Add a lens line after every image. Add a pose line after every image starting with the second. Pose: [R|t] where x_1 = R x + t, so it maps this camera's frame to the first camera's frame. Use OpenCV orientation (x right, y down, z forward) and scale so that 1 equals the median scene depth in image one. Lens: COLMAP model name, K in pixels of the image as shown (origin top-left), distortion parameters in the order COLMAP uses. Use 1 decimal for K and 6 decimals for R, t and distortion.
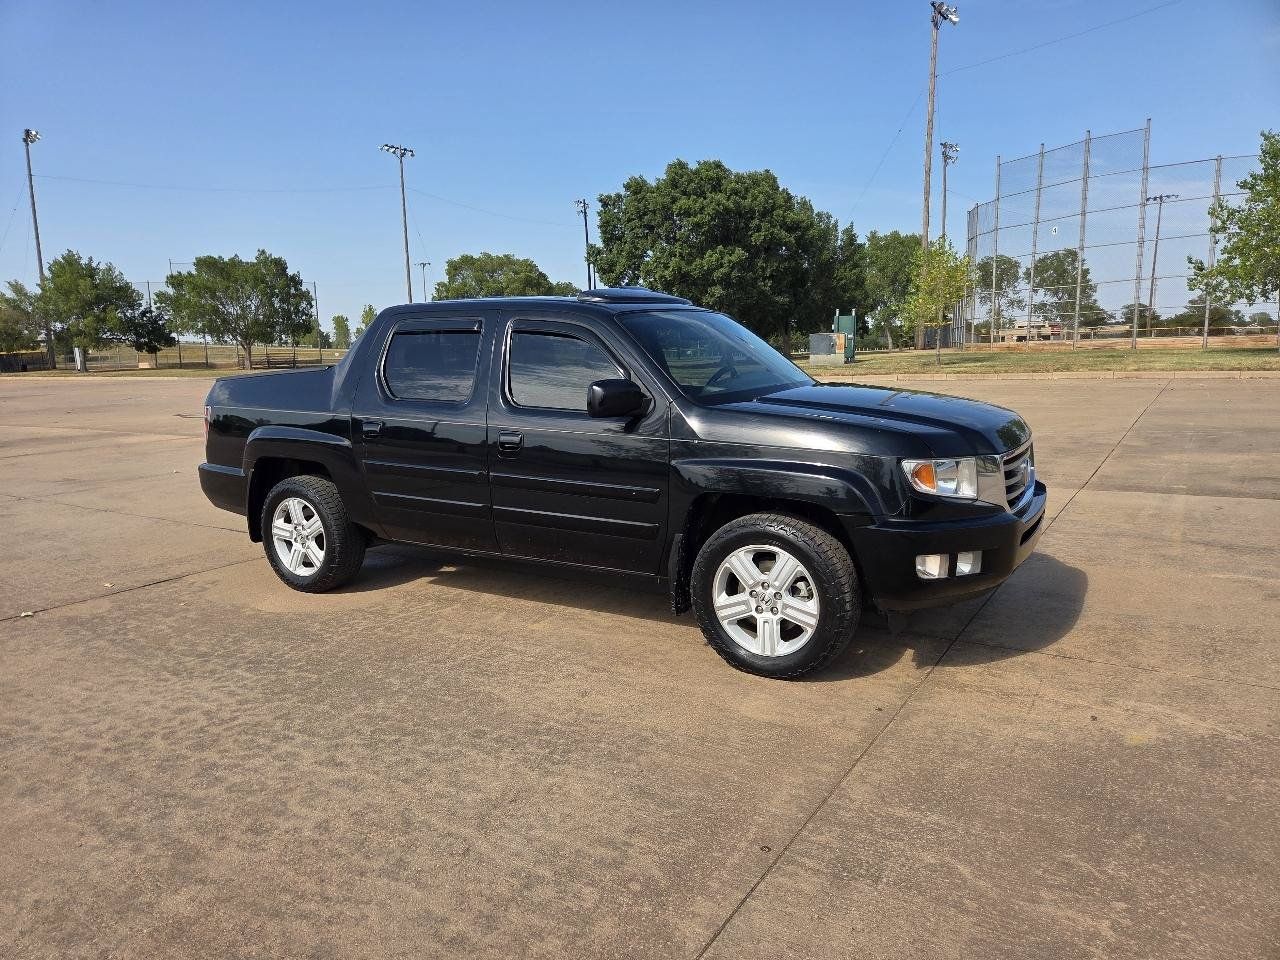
lens RADIAL K [[867.7, 0, 640.0], [0, 867.7, 480.0], [0, 0, 1]] dist [0.064856, -0.061184]
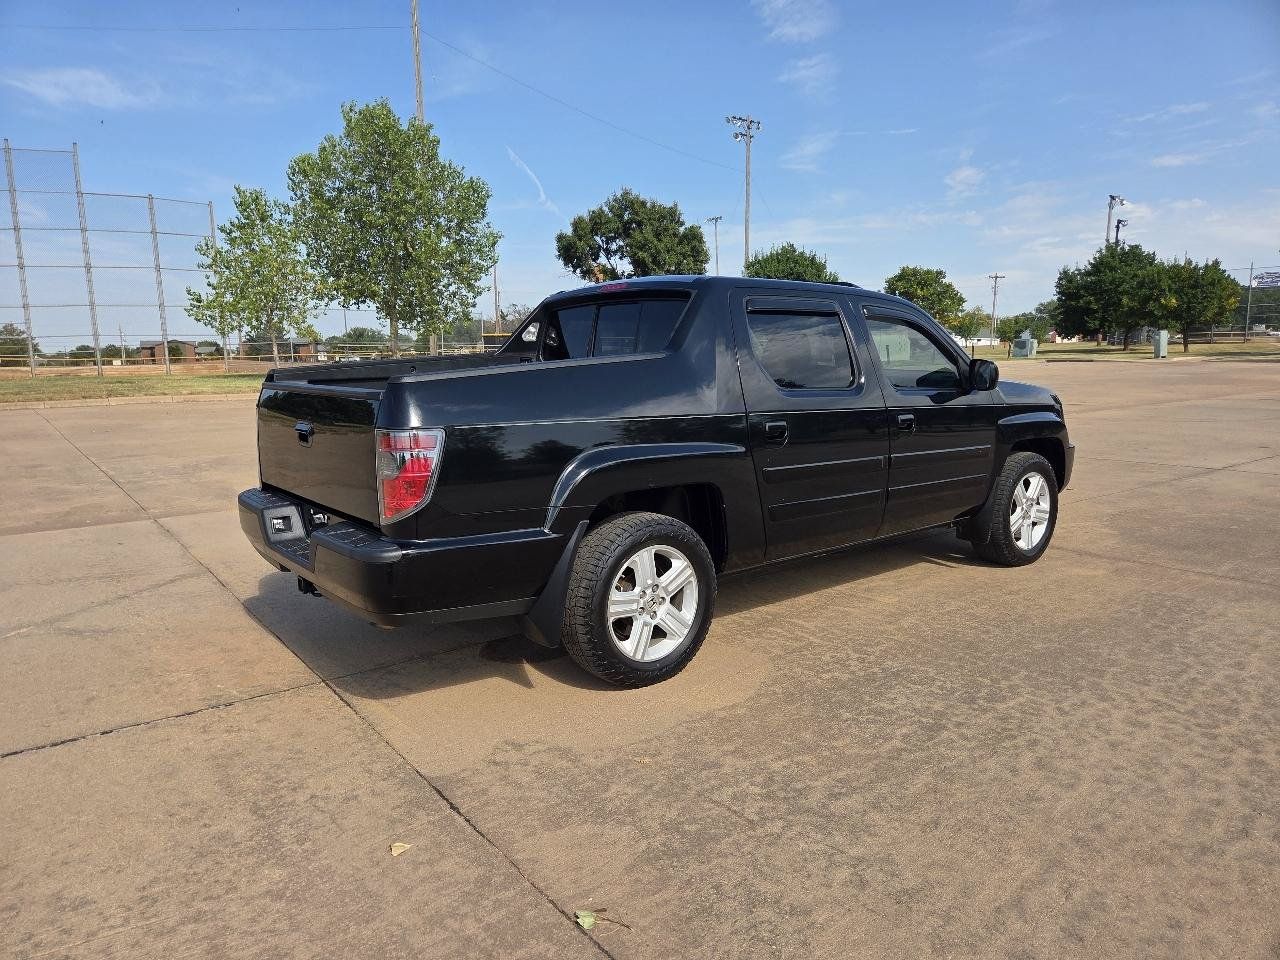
lens RADIAL K [[849.4, 0, 643.1], [0, 849.4, 483.7], [0, 0, 1]] dist [0.065018, -0.060180]
pose [[0.342158, -0.119897, 0.931962, -1.061722], [0.147816, 0.986345, 0.072625, -0.080218], [-0.927943, 0.112909, 0.355209, 0.816532]]
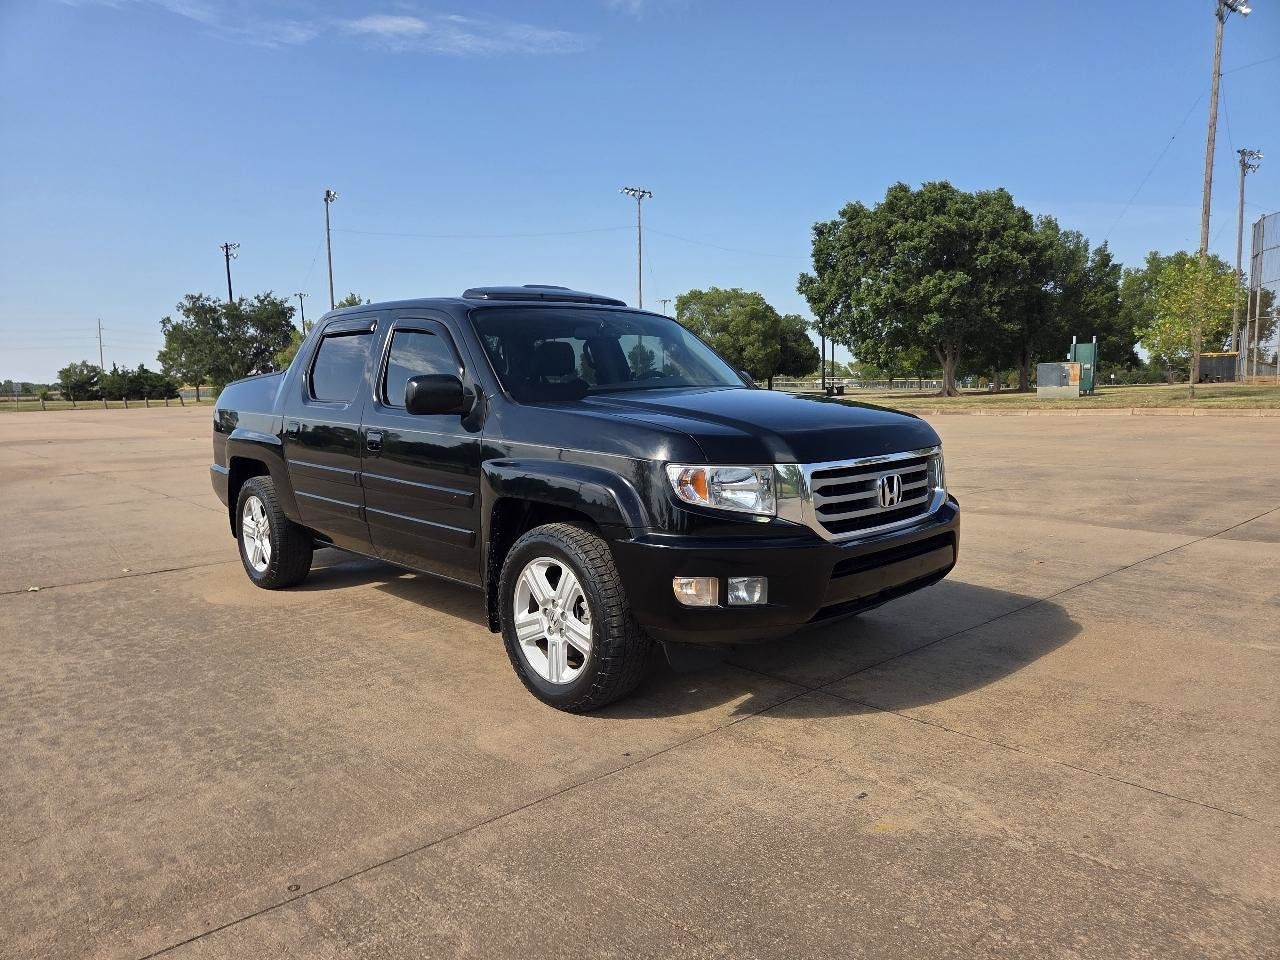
lens RADIAL K [[872.8, 0, 642.3], [0, 872.8, 489.1], [0, 0, 1]] dist [0.059095, -0.058194]
pose [[0.962881, 0.038443, -0.267174, 0.351158], [-0.046373, 0.998649, -0.023430, 0.015881], [0.265912, 0.034950, 0.963364, 0.118963]]
